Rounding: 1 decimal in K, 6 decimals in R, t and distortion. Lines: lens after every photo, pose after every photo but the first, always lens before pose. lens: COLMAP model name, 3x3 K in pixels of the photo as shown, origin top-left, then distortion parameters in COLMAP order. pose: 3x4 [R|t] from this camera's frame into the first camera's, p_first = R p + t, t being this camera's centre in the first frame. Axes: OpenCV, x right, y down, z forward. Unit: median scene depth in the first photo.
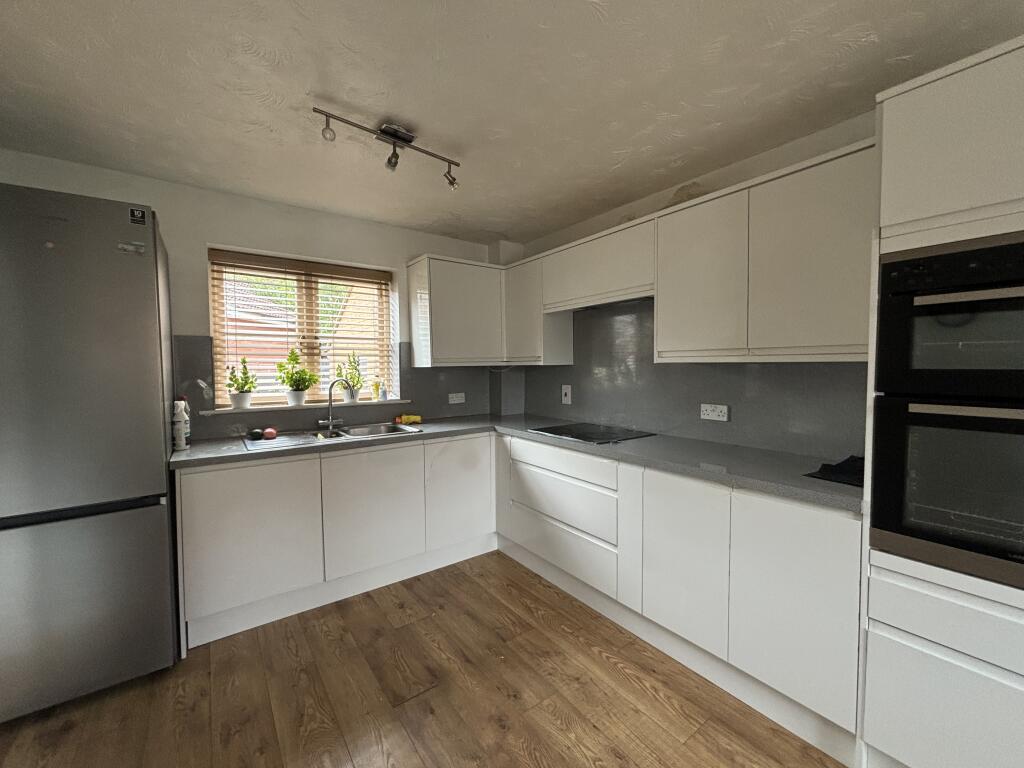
lens RADIAL K [[412.5, 0, 513.8], [0, 412.5, 386.1], [0, 0, 1]] dist [-0.002820, 0.000359]
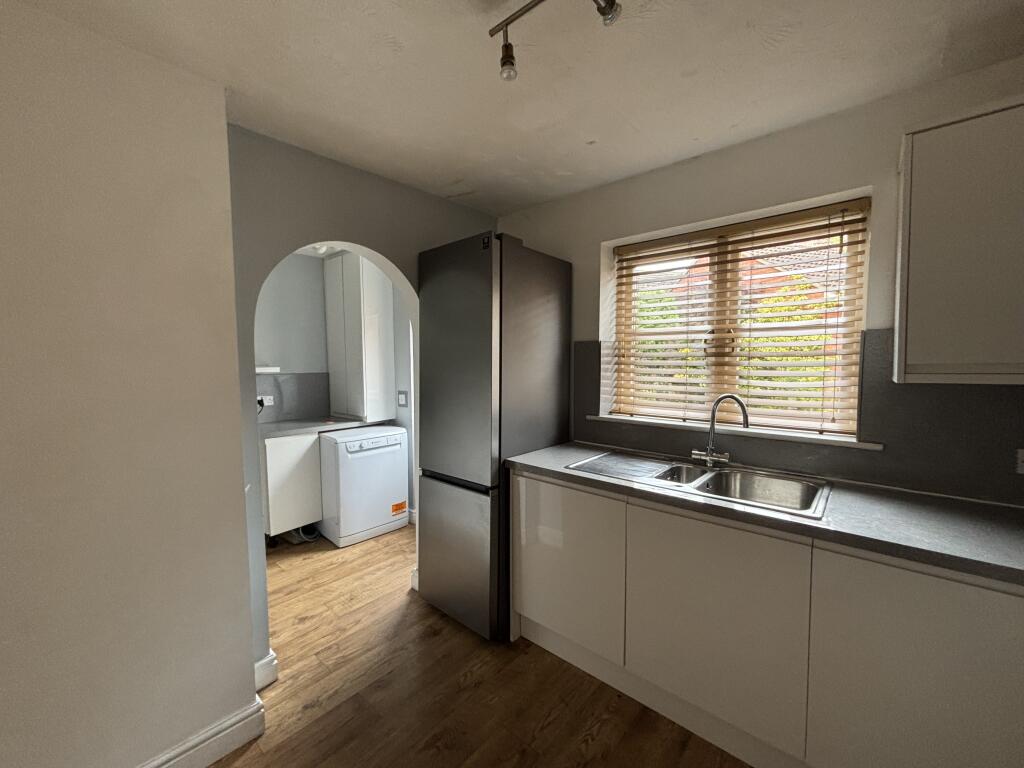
lens RADIAL K [[417.5, 0, 512.0], [0, 417.5, 384.0], [0, 0, 1]] dist [-0.001677, 0.000162]
pose [[0.203407, 0.065029, -0.976932, 0.187462], [-0.041006, 0.997482, 0.057859, -0.066150], [0.978235, 0.028291, 0.205562, 0.613822]]
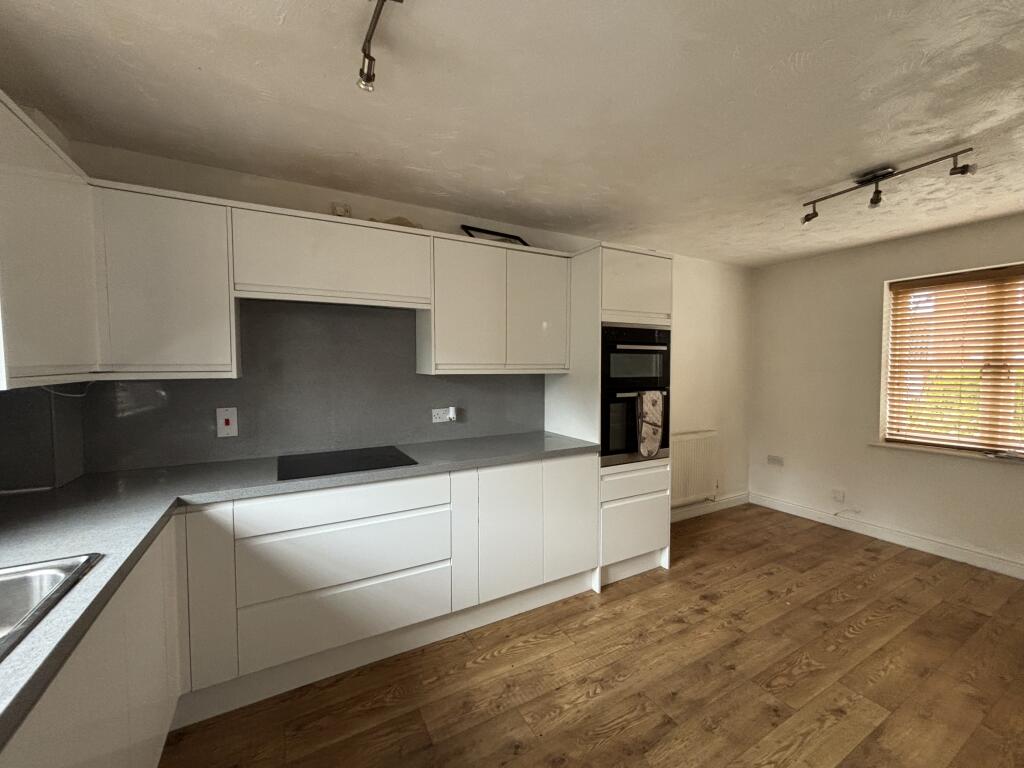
lens RADIAL K [[412.5, 0, 513.8], [0, 412.5, 386.1], [0, 0, 1]] dist [-0.002820, 0.000359]
pose [[0.130198, -0.038538, 0.990739, -0.599769], [0.050578, 0.998201, 0.032182, -0.045471], [-0.990197, 0.045920, 0.131913, 0.593721]]
